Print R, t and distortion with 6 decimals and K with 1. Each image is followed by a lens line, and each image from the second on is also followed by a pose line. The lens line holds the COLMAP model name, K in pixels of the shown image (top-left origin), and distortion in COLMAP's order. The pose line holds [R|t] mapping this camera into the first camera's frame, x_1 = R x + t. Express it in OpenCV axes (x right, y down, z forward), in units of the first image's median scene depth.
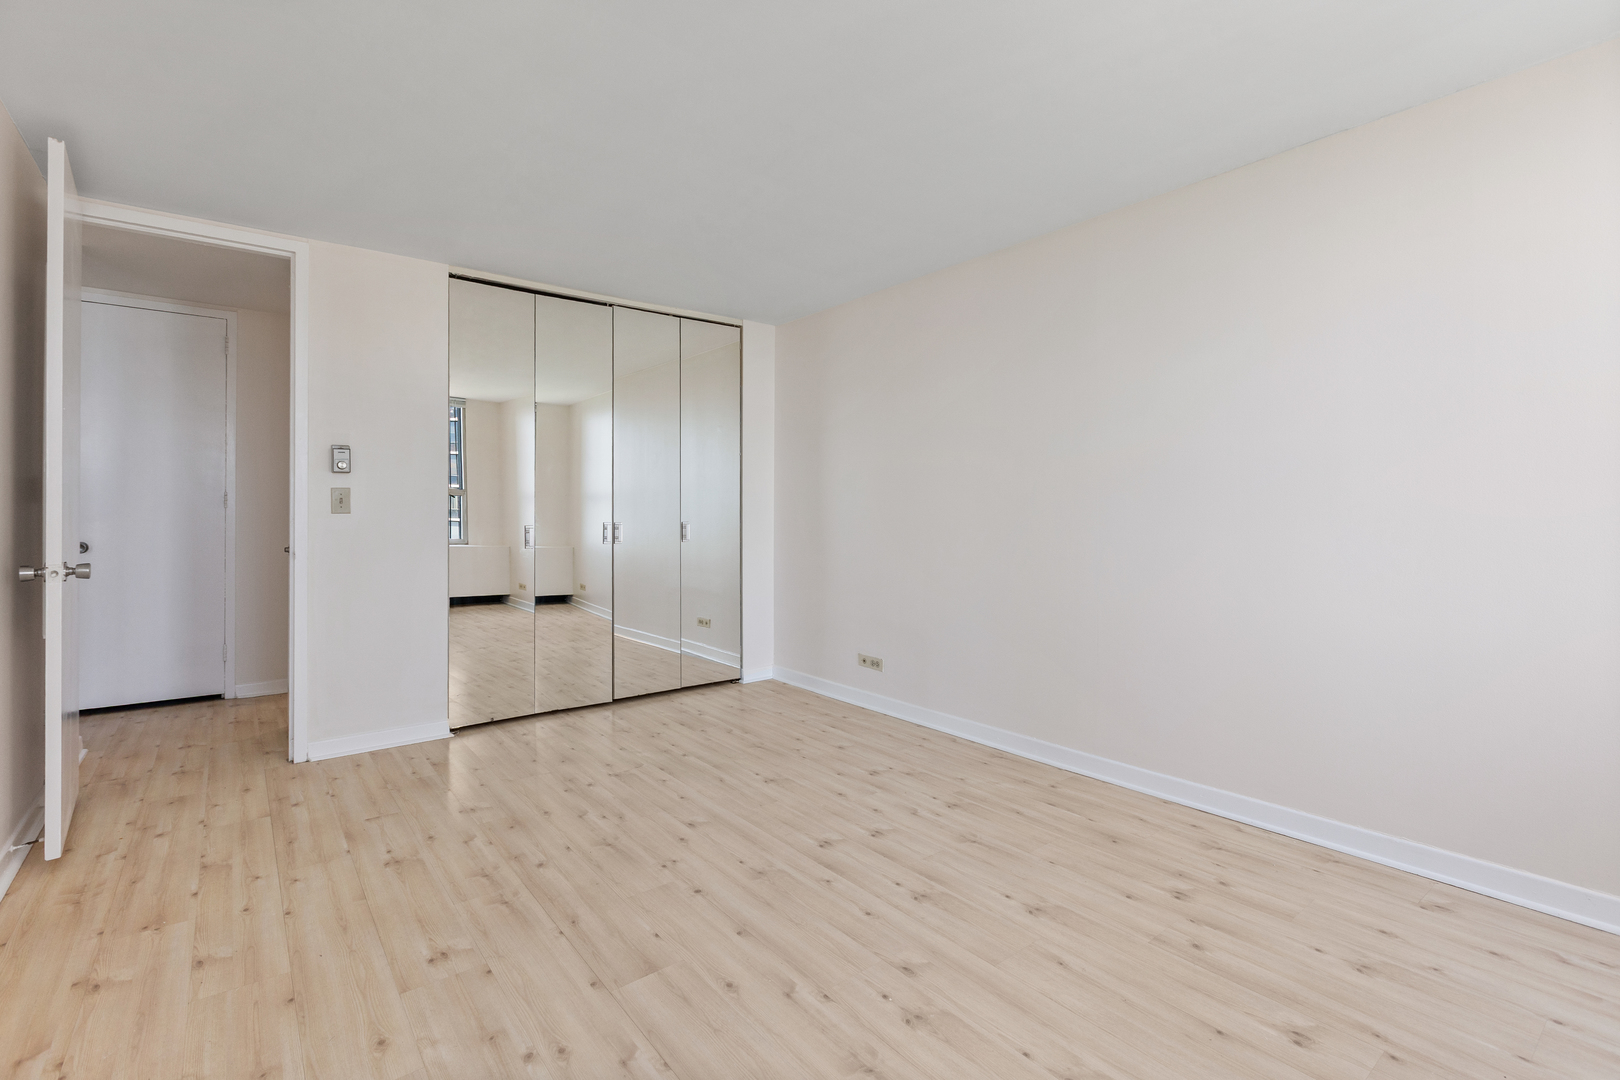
lens RADIAL K [[730.3, 0, 803.9], [0, 730.3, 513.6], [0, 0, 1]] dist [0.000051, -0.000182]
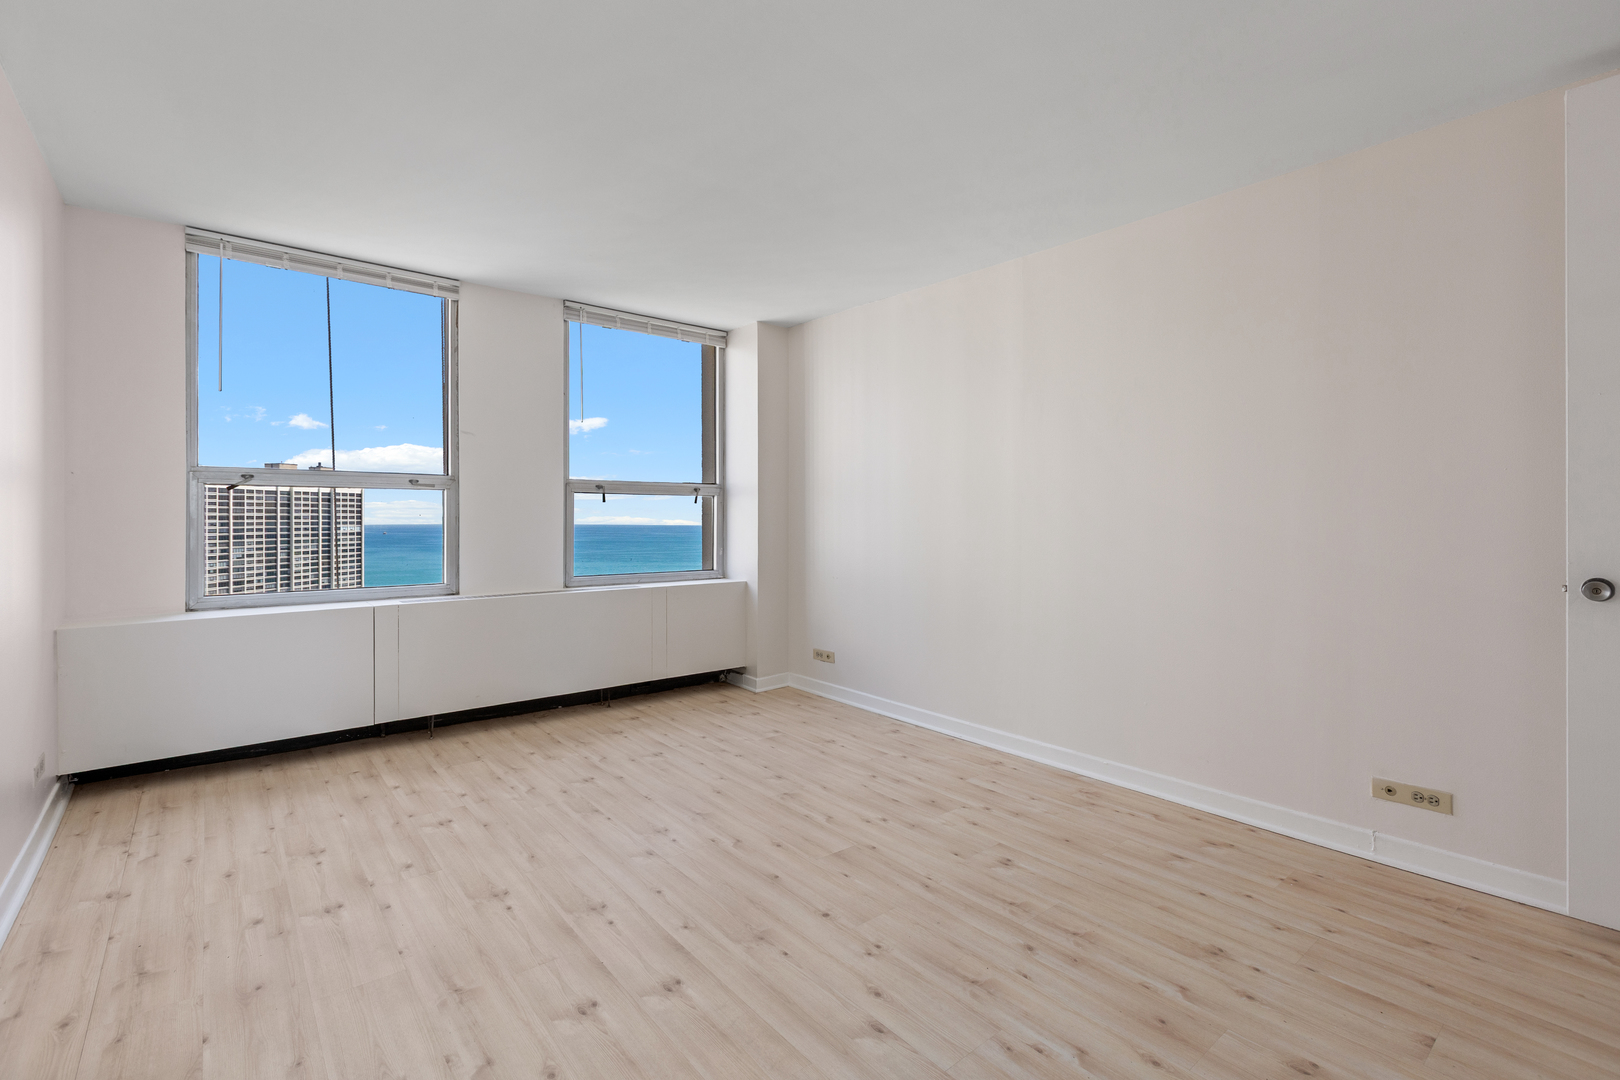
lens RADIAL K [[730.3, 0, 803.9], [0, 730.3, 513.6], [0, 0, 1]] dist [0.000051, -0.000182]
pose [[-0.999735, 0.000742, -0.022990, -0.093725], [0.000893, 0.999978, -0.006544, -0.002534], [0.022984, -0.006563, -0.999714, 1.928545]]
